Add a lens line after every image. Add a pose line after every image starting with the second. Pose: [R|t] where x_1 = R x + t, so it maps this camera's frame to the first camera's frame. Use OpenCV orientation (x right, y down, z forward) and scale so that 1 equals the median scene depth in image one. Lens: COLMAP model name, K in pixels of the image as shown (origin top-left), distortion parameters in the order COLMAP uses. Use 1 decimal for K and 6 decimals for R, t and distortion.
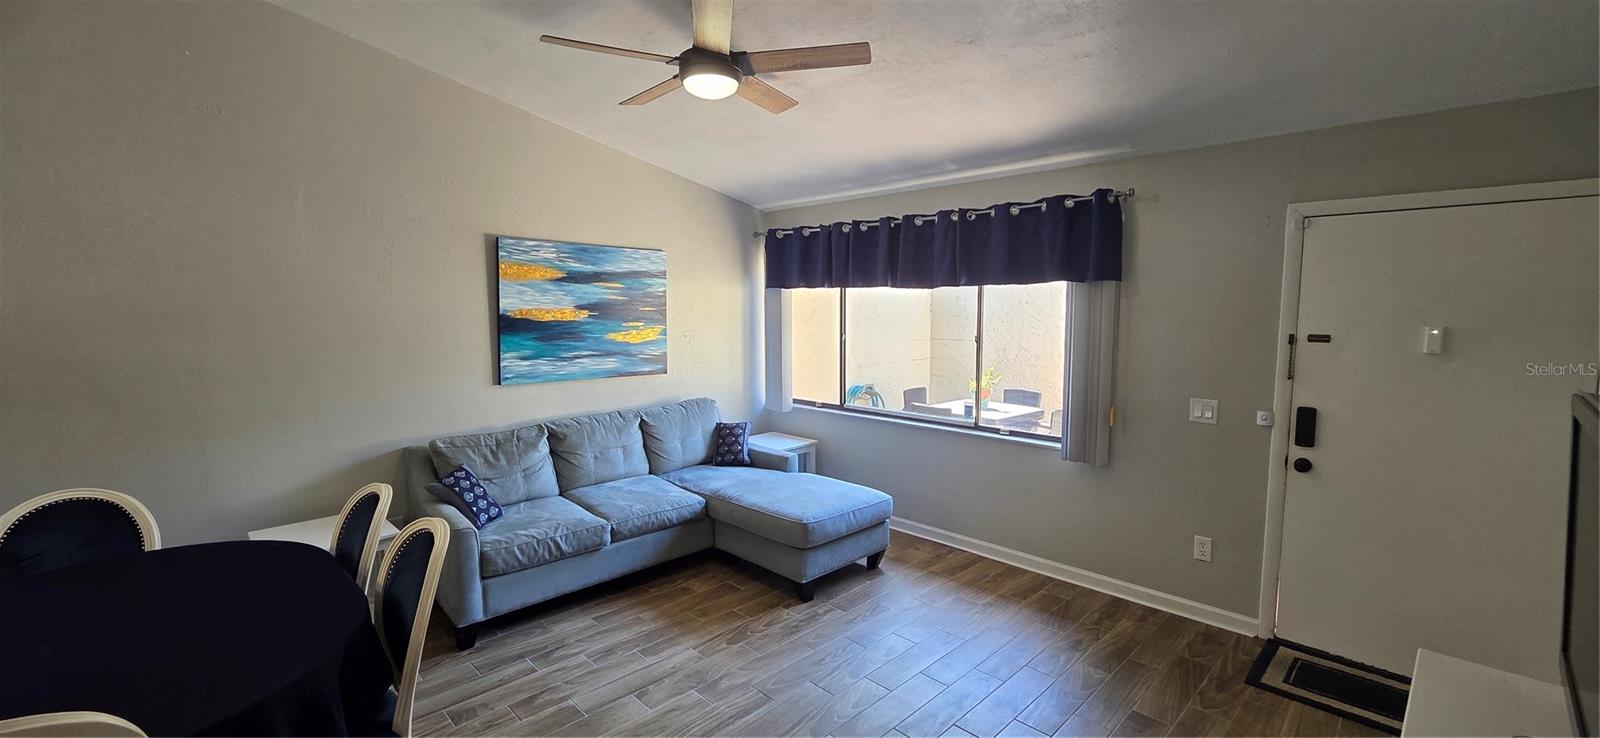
lens RADIAL K [[655.4, 0, 790.2], [0, 655.4, 371.5], [0, 0, 1]] dist [0.001914, -0.000122]
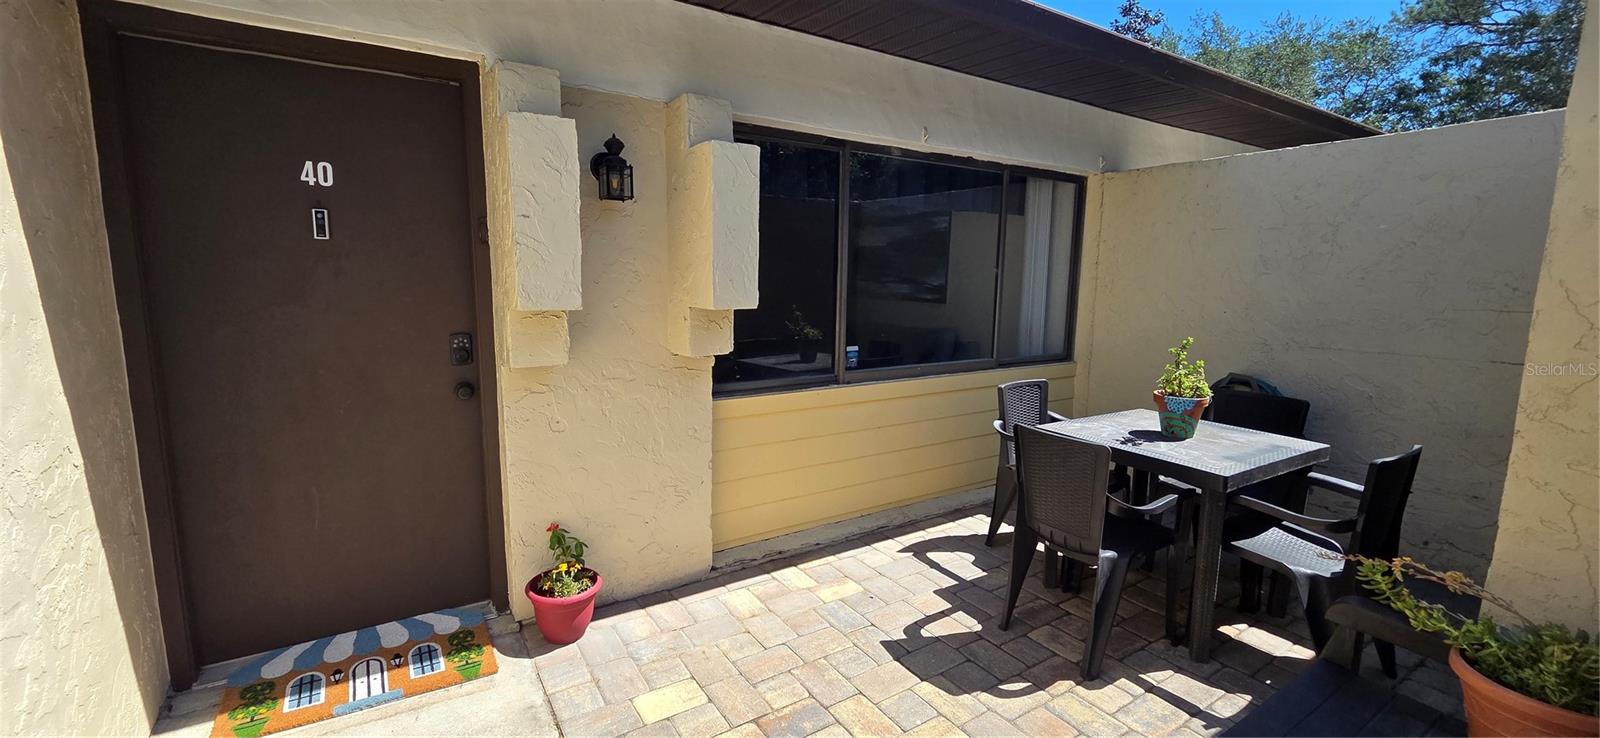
lens RADIAL K [[655.4, 0, 792.2], [0, 655.4, 368.4], [0, 0, 1]] dist [0.001914, -0.000122]
pose [[-0.186370, 0.147946, -0.971277, 1.094941], [-0.115683, 0.978416, 0.171231, -0.057704], [0.975645, 0.144272, -0.165232, 1.110752]]
